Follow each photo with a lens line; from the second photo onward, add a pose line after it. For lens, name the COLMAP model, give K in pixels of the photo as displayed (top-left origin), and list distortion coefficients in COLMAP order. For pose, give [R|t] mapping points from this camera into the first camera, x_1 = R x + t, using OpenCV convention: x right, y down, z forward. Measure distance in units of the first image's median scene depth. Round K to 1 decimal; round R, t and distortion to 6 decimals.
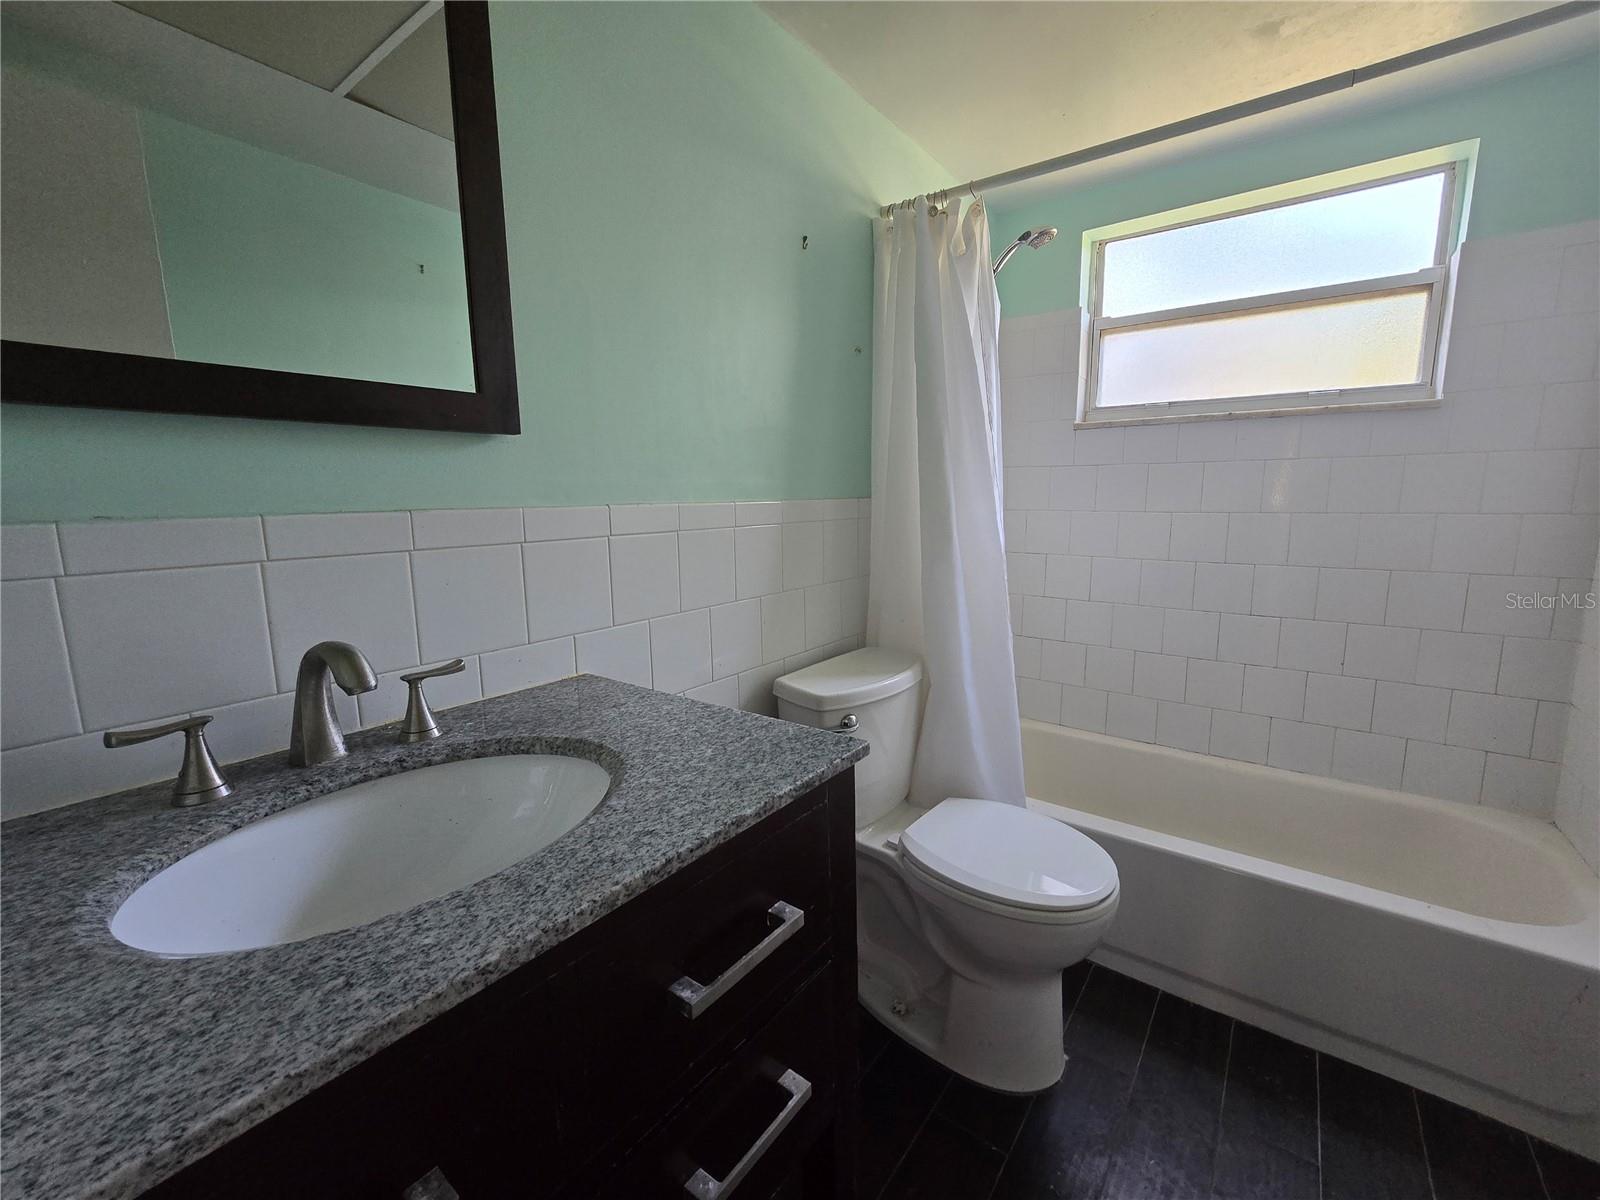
lens RADIAL K [[656.8, 0, 810.3], [0, 656.8, 593.9], [0, 0, 1]] dist [-0.005375, 0.001726]
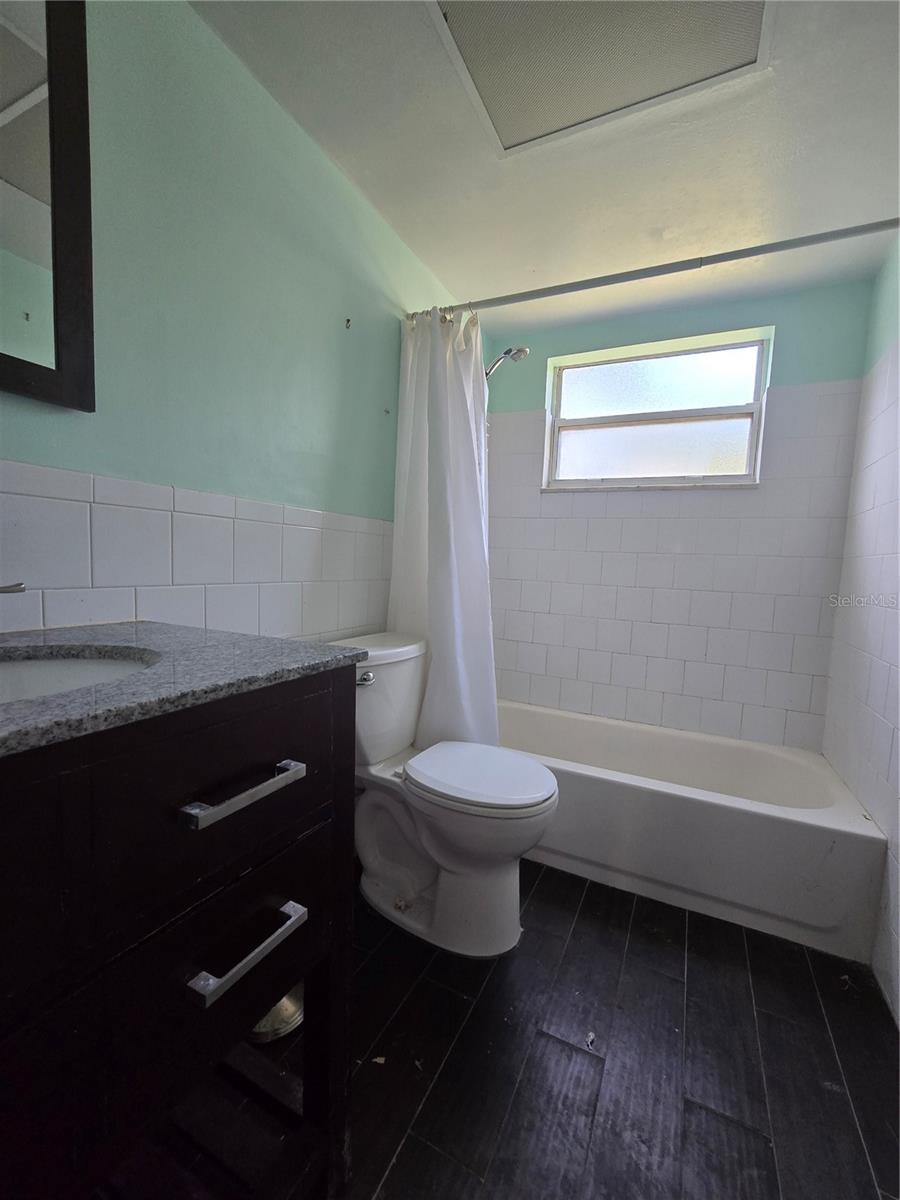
lens RADIAL K [[492.6, 0, 455.6], [0, 492.6, 600.1], [0, 0, 1]] dist [-0.005375, 0.001726]
pose [[0.980547, 0.036695, 0.192825, 0.034953], [-0.025014, 0.997721, -0.062666, 0.094400], [-0.194685, 0.056624, 0.979230, -0.006524]]
